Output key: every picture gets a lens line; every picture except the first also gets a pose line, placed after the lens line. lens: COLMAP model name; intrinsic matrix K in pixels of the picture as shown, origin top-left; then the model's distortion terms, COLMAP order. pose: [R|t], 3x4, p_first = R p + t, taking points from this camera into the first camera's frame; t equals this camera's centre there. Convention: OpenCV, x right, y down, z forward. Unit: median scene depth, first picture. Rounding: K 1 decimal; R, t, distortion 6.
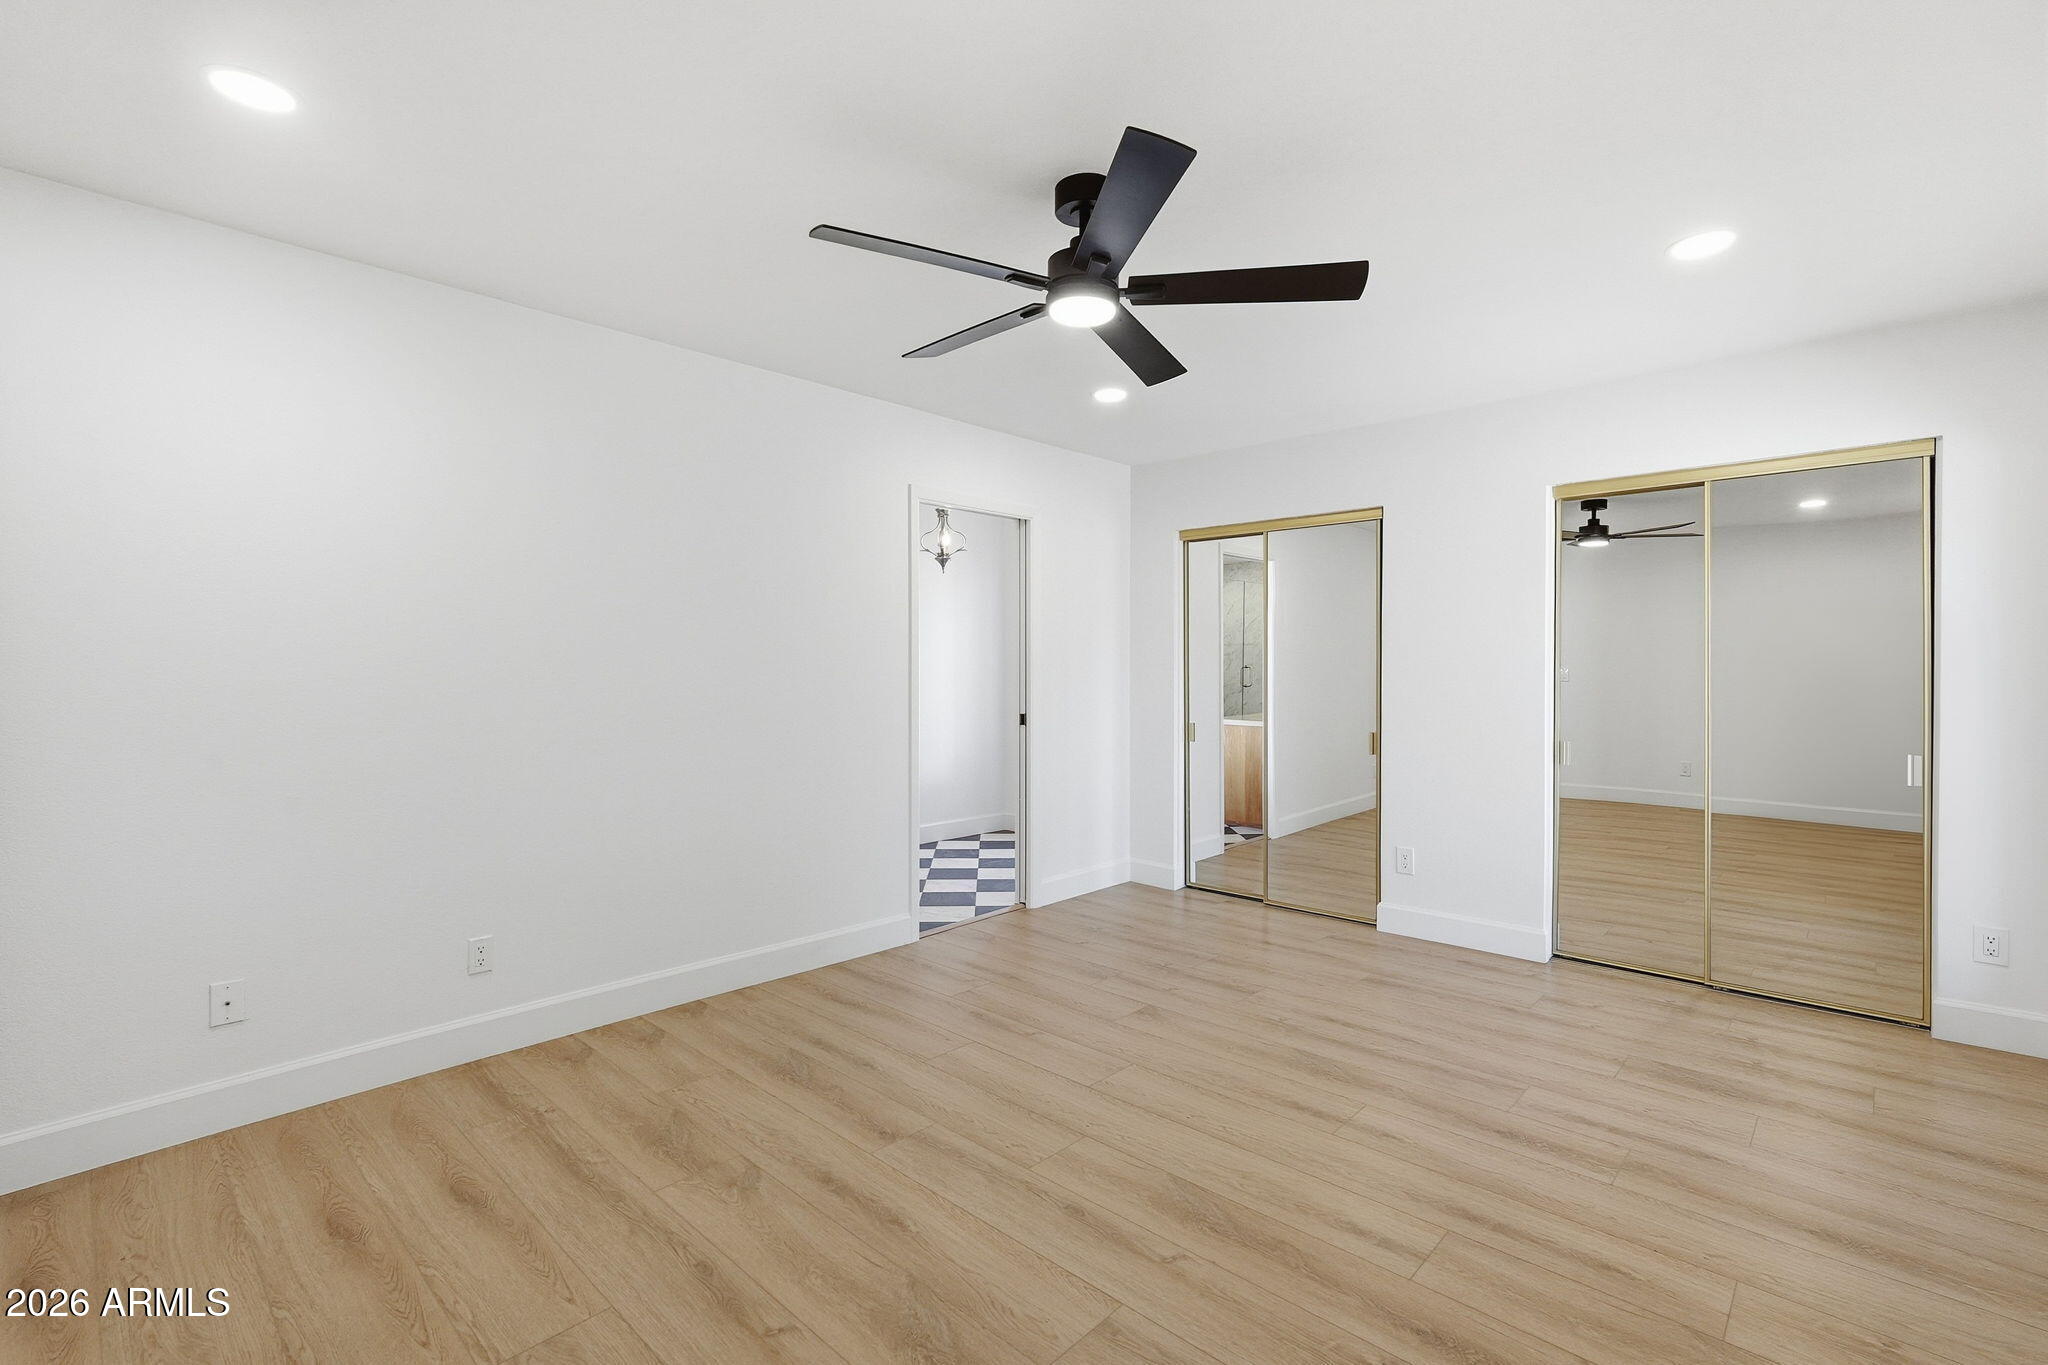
lens RADIAL K [[913.5, 0, 1017.7], [0, 913.5, 677.9], [0, 0, 1]] dist [-0.012015, 0.000651]
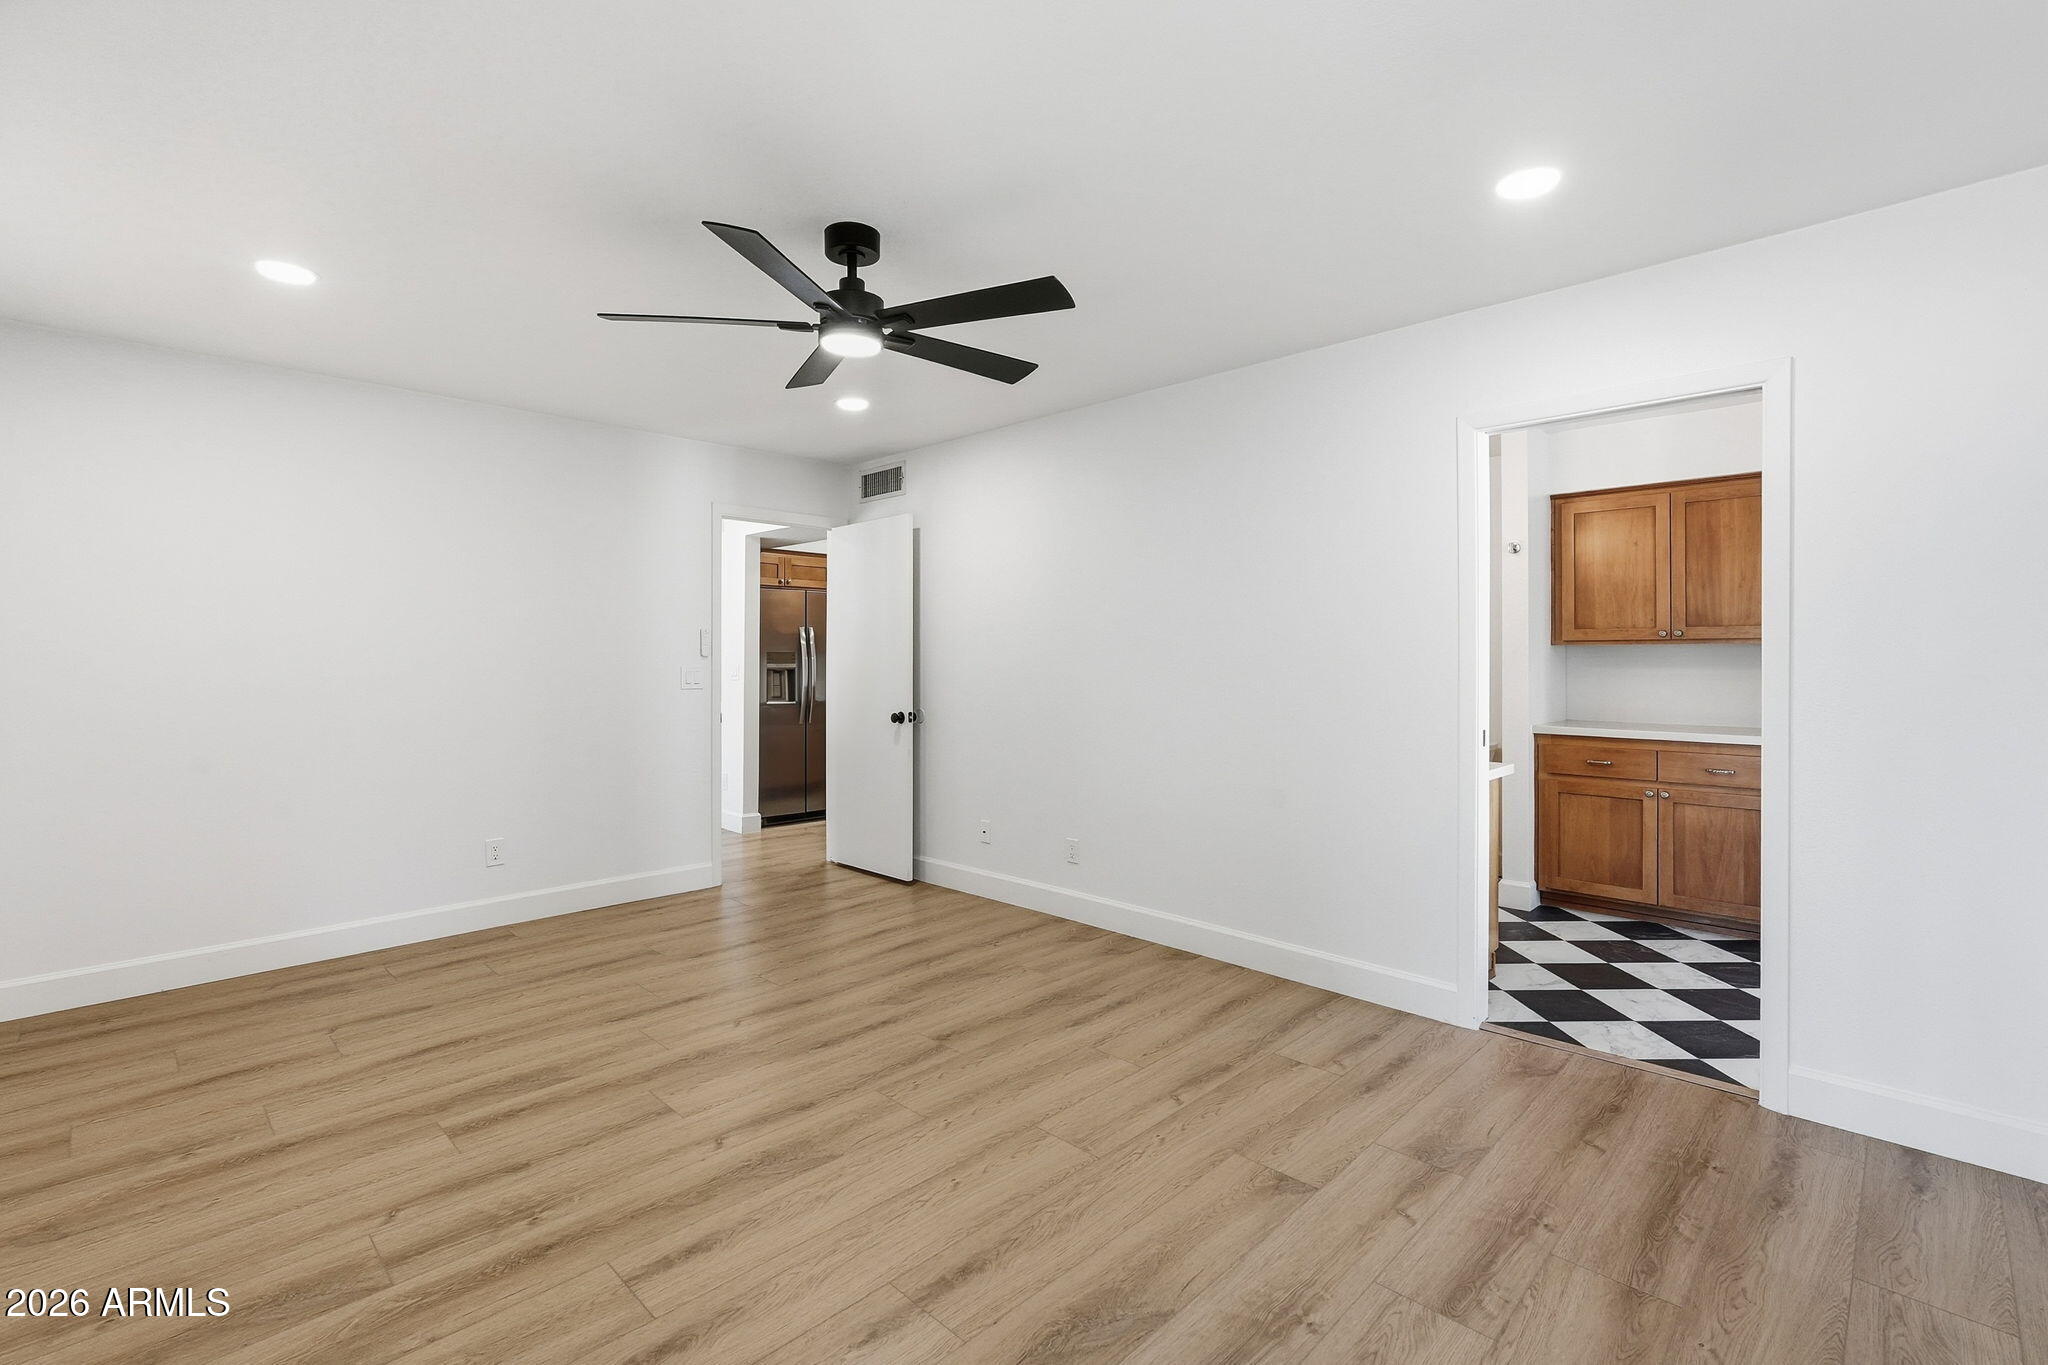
lens RADIAL K [[922.1, 0, 1024.6], [0, 922.1, 660.1], [0, 0, 1]] dist [-0.006047, 0.000528]
pose [[-0.018693, 0.001550, -0.999824, 1.024099], [-0.008969, 0.999958, 0.001718, -0.012446], [0.999785, 0.008999, -0.018679, 1.043441]]
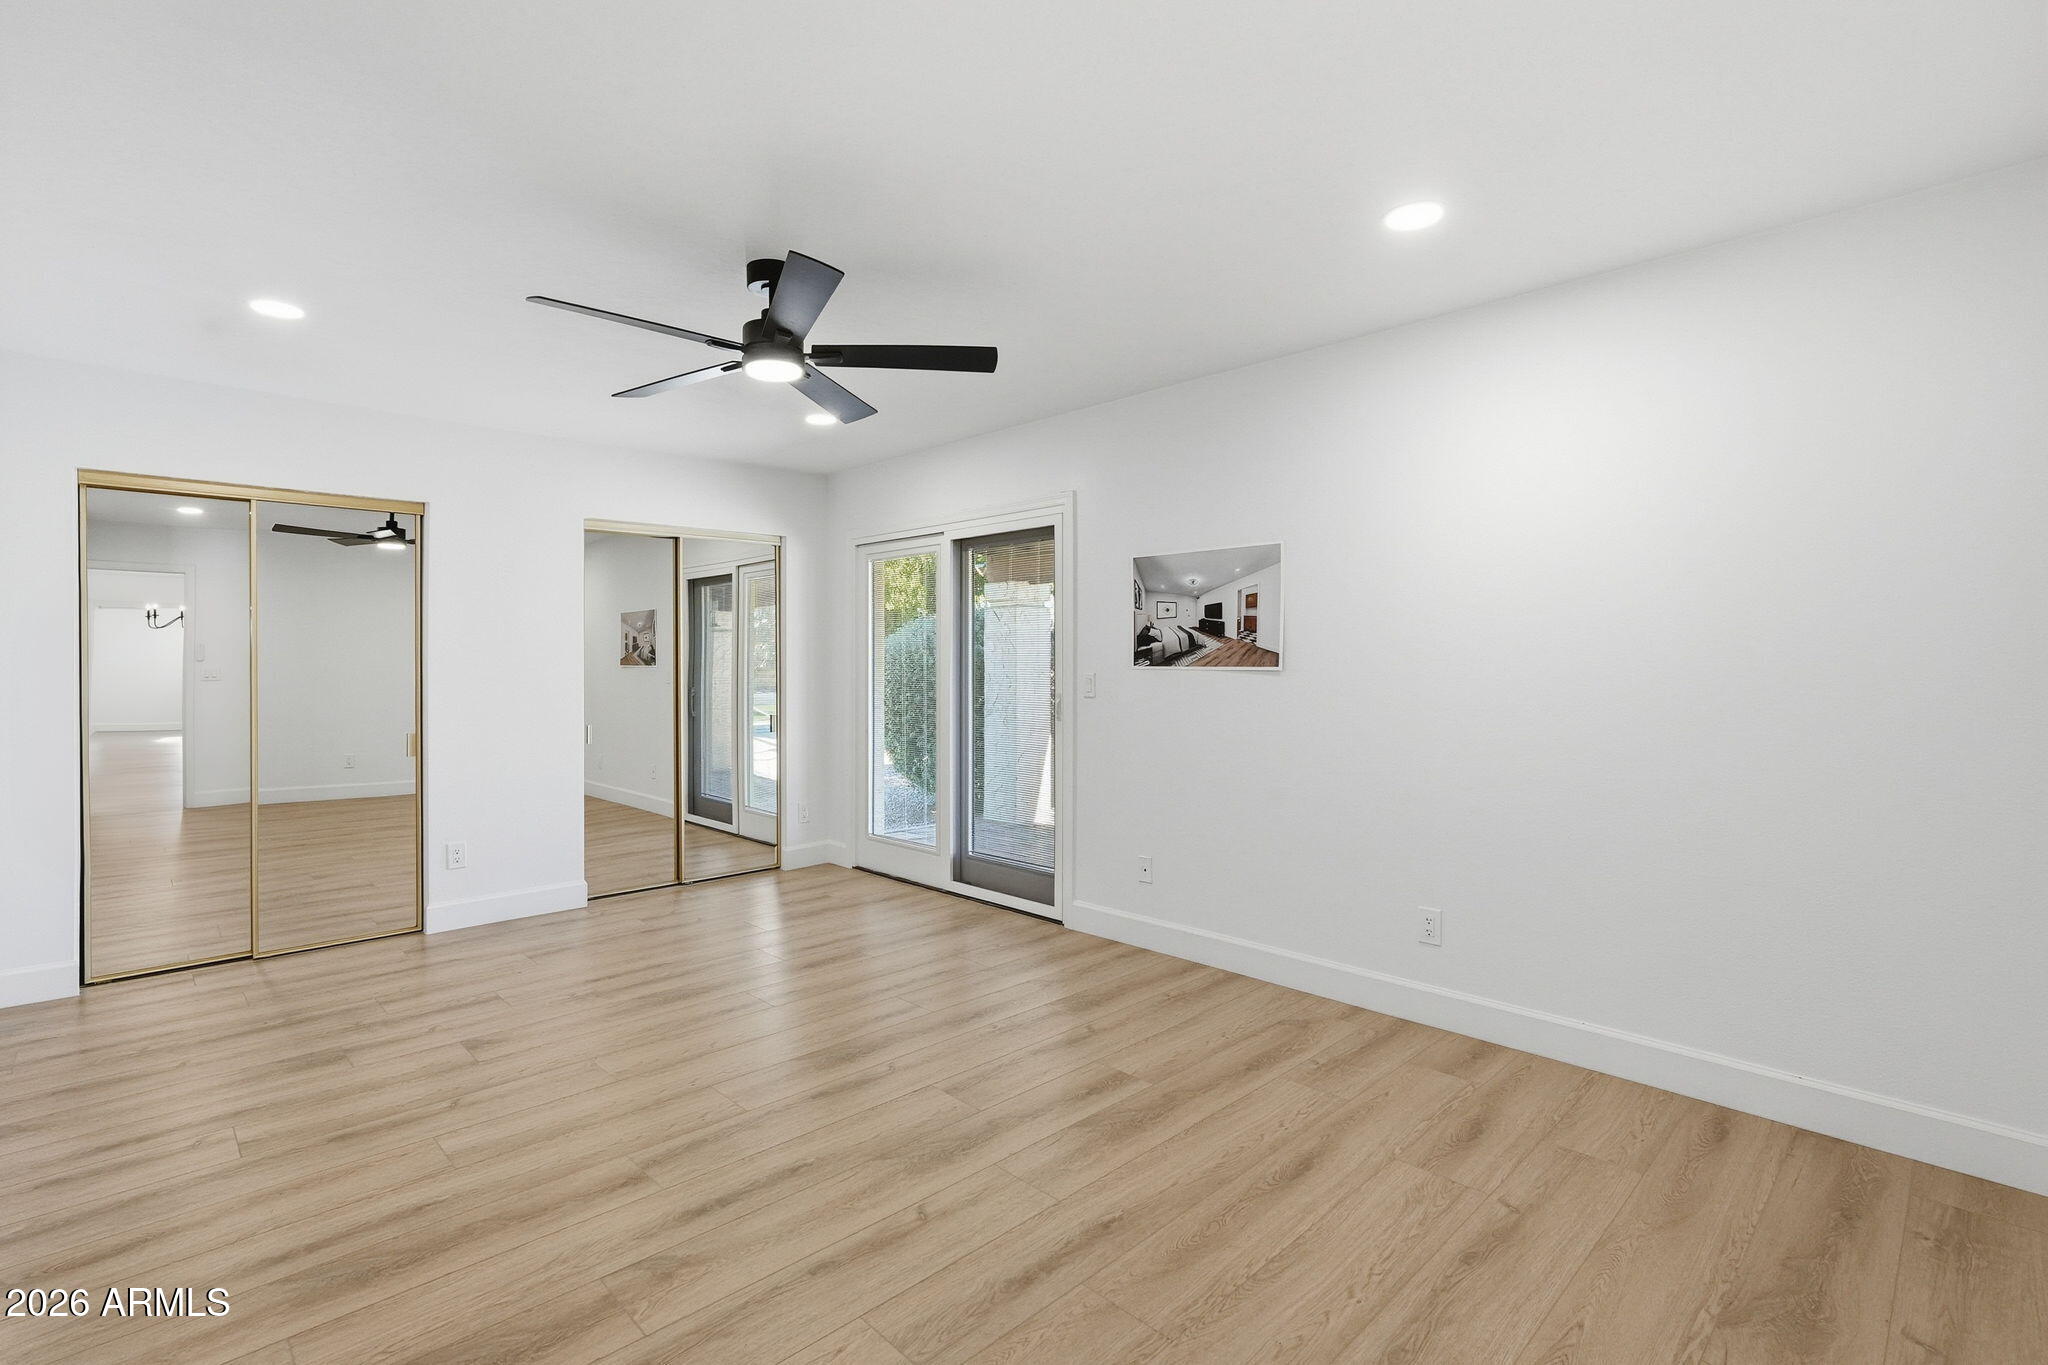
lens RADIAL K [[951.0, 0, 1025.8], [0, 951.0, 664.2], [0, 0, 1]] dist [-0.007009, 0.000892]
pose [[0.039782, -0.002295, 0.999206, -0.991867], [0.012871, 0.999916, 0.001784, -0.010131], [-0.999126, 0.012789, 0.039808, 0.520329]]
